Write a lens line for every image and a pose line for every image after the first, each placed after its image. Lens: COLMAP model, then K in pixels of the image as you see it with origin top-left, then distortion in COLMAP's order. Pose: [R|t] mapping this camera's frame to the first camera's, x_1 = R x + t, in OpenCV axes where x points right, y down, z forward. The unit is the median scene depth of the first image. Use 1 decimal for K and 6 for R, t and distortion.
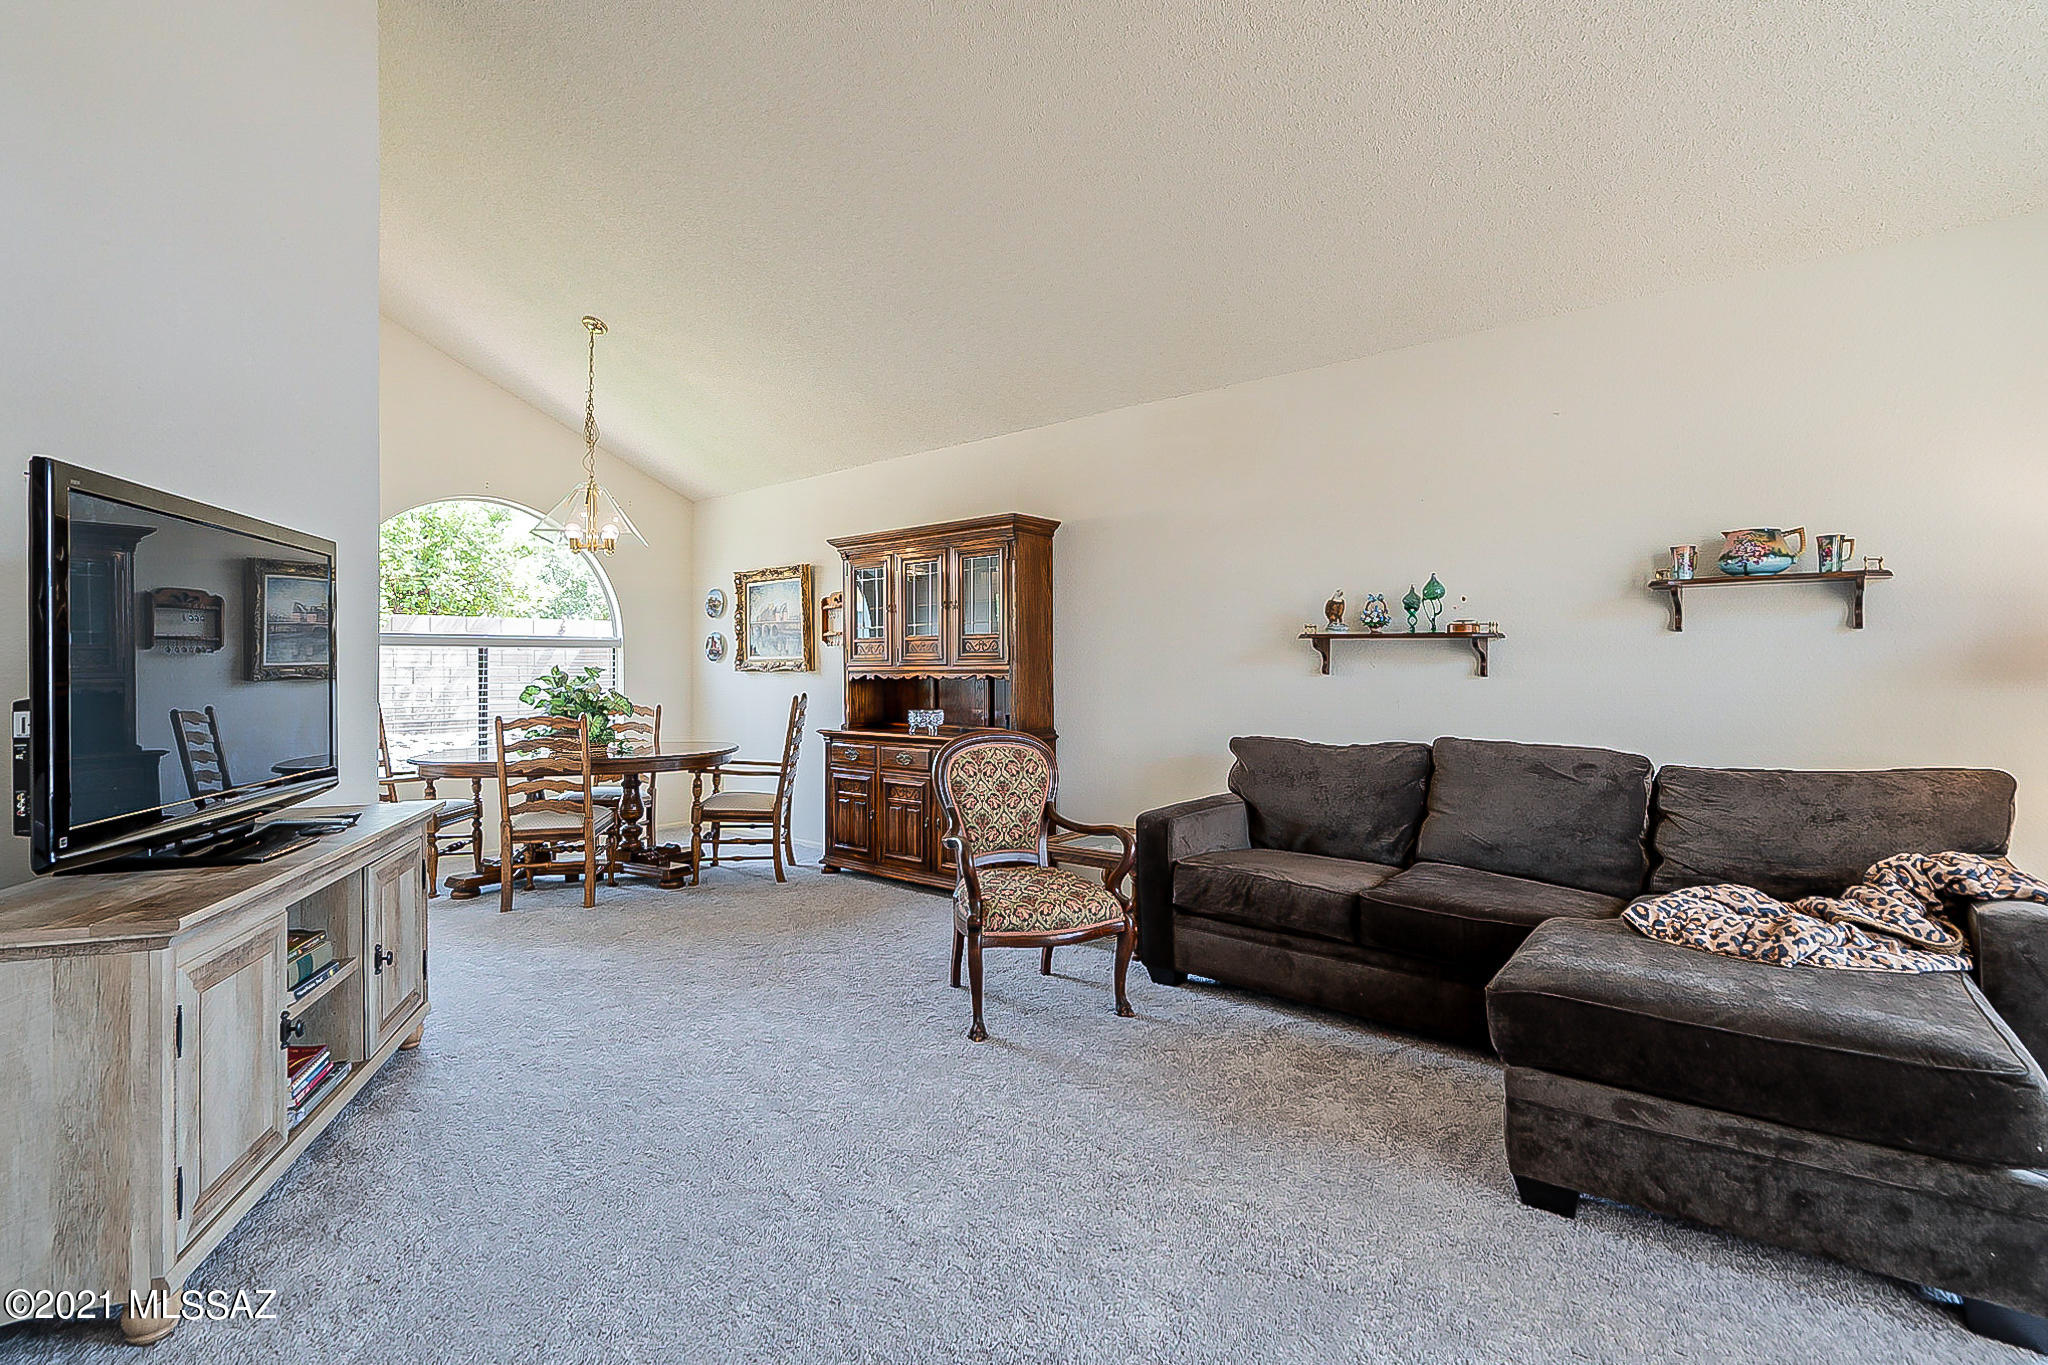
lens RADIAL K [[971.4, 0, 1024.0], [0, 971.4, 682.5], [0, 0, 1]] dist [0.003032, 0.000174]
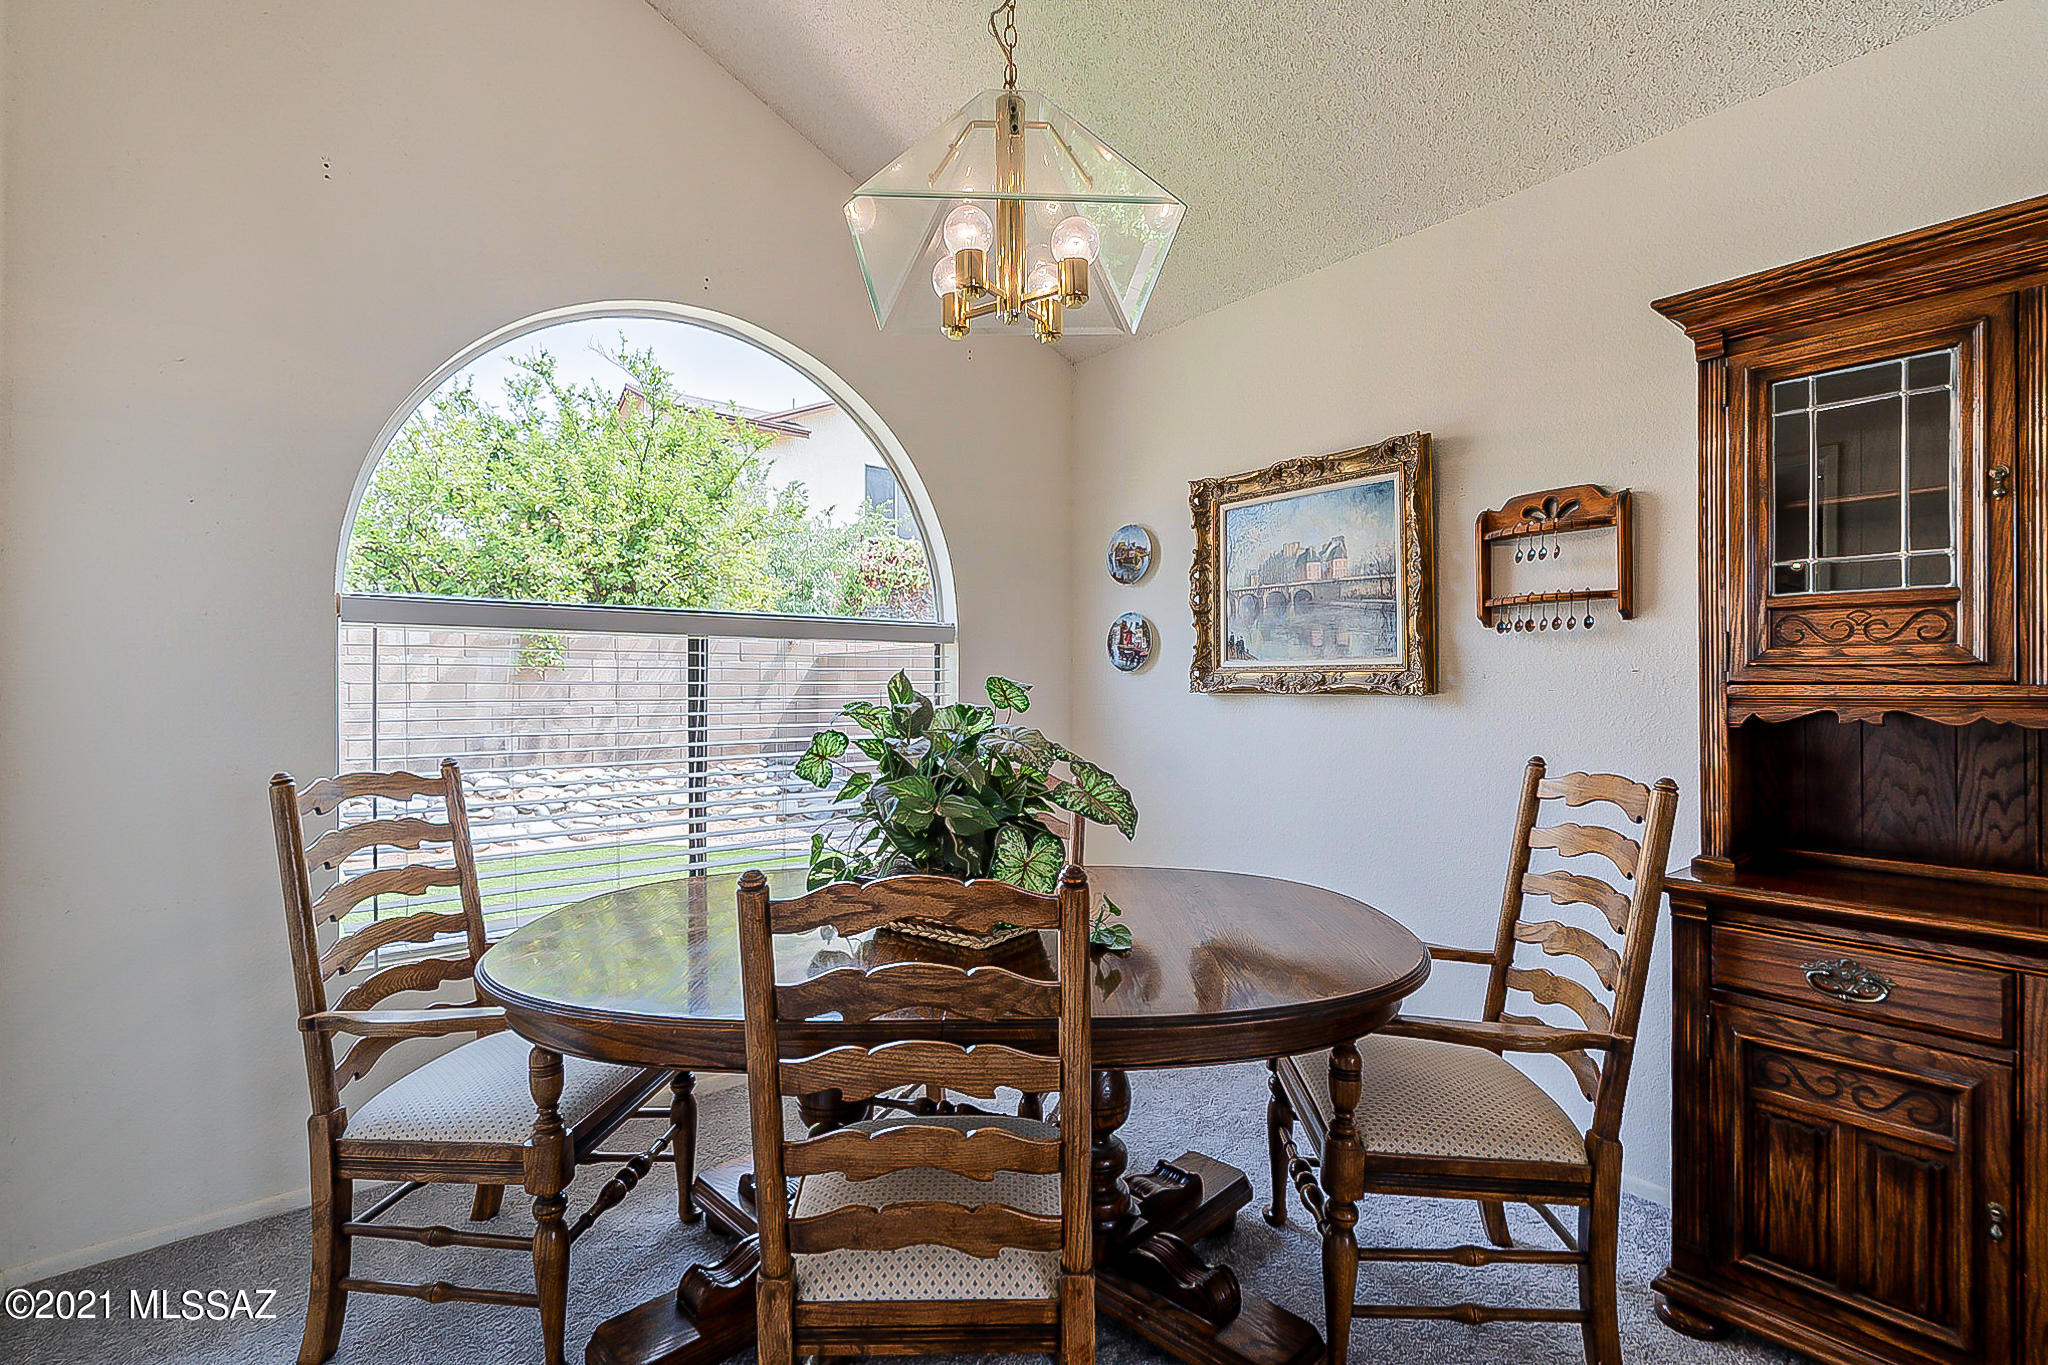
lens RADIAL K [[936.4, 0, 1025.2], [0, 936.4, 690.1], [0, 0, 1]] dist [-0.001780, 0.000470]
pose [[0.985328, 0.006542, -0.170543, -0.305130], [-0.008338, 0.999917, -0.009813, -0.007454], [0.170465, 0.011090, 0.985301, 0.548654]]
